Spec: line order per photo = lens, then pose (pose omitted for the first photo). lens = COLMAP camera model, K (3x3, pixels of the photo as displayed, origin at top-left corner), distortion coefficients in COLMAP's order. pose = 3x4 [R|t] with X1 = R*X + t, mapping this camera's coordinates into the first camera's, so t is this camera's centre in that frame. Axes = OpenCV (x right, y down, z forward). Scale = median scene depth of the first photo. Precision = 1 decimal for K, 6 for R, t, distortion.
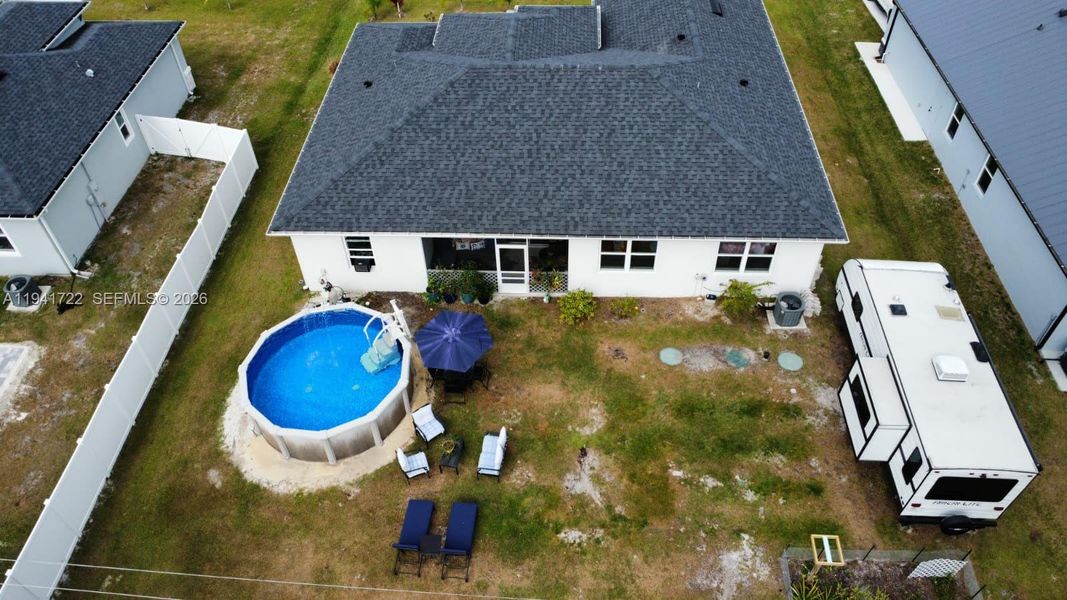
lens RADIAL K [[775.0, 0, 533.5], [0, 775.0, 300.0], [0, 0, 1]] dist [-0.026538, -0.011567]
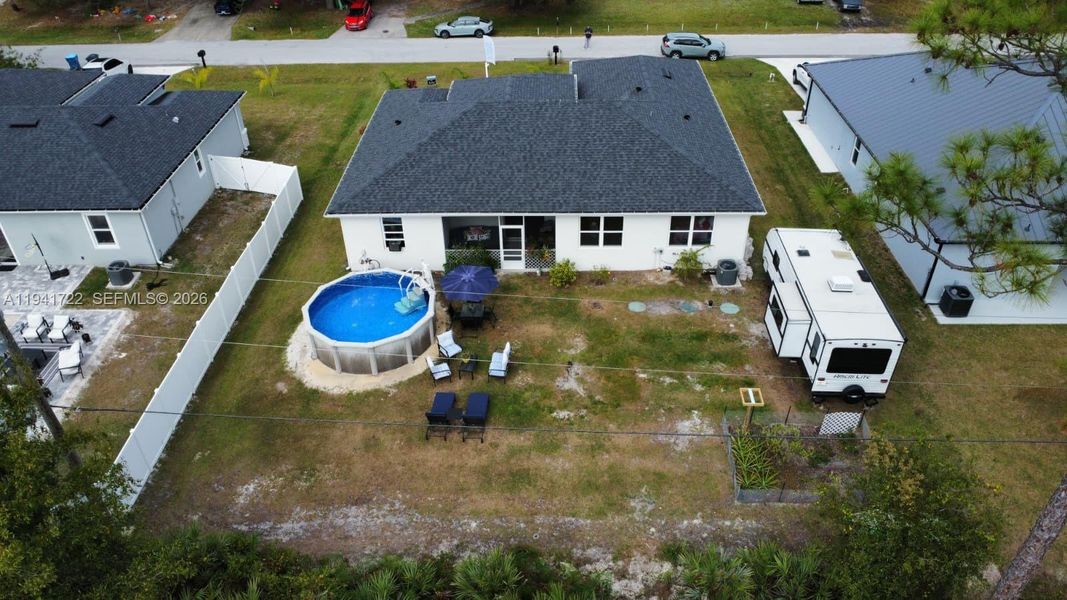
lens RADIAL K [[775.0, 0, 533.5], [0, 775.0, 300.0], [0, 0, 1]] dist [-0.026538, -0.011567]
pose [[0.999777, -0.010780, 0.018157, -0.016945], [0.013870, 0.983625, -0.179693, 0.293591], [-0.015923, 0.179905, 0.983555, -0.263347]]
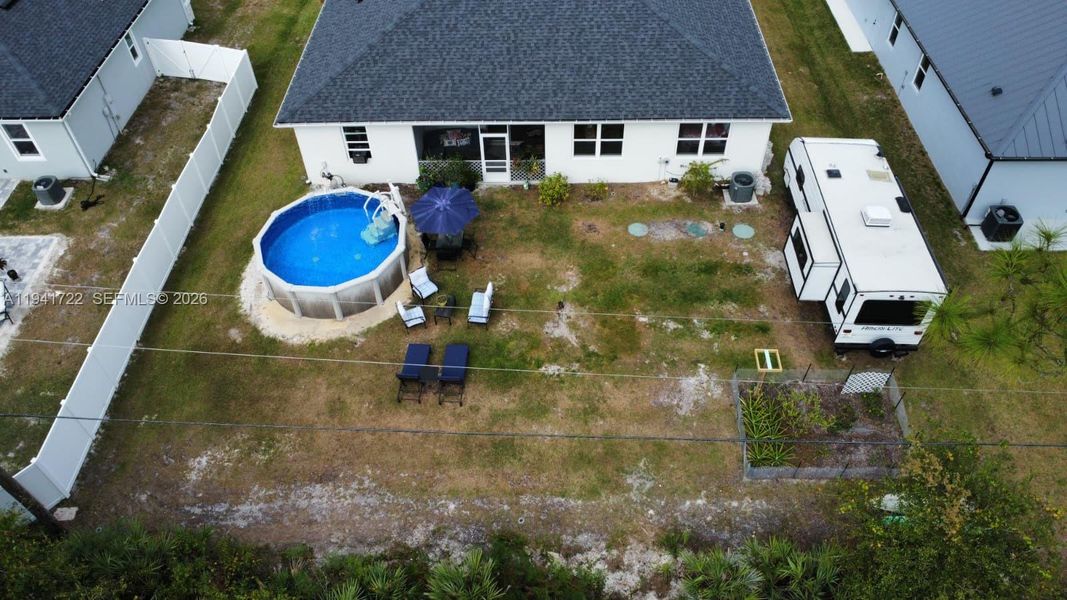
lens RADIAL K [[775.0, 0, 533.5], [0, 775.0, 300.0], [0, 0, 1]] dist [-0.026538, -0.011567]
pose [[0.999599, -0.021695, 0.018173, 0.003447], [0.021205, 0.999417, 0.026740, 0.143637], [-0.018742, -0.026344, 0.999477, -0.125040]]
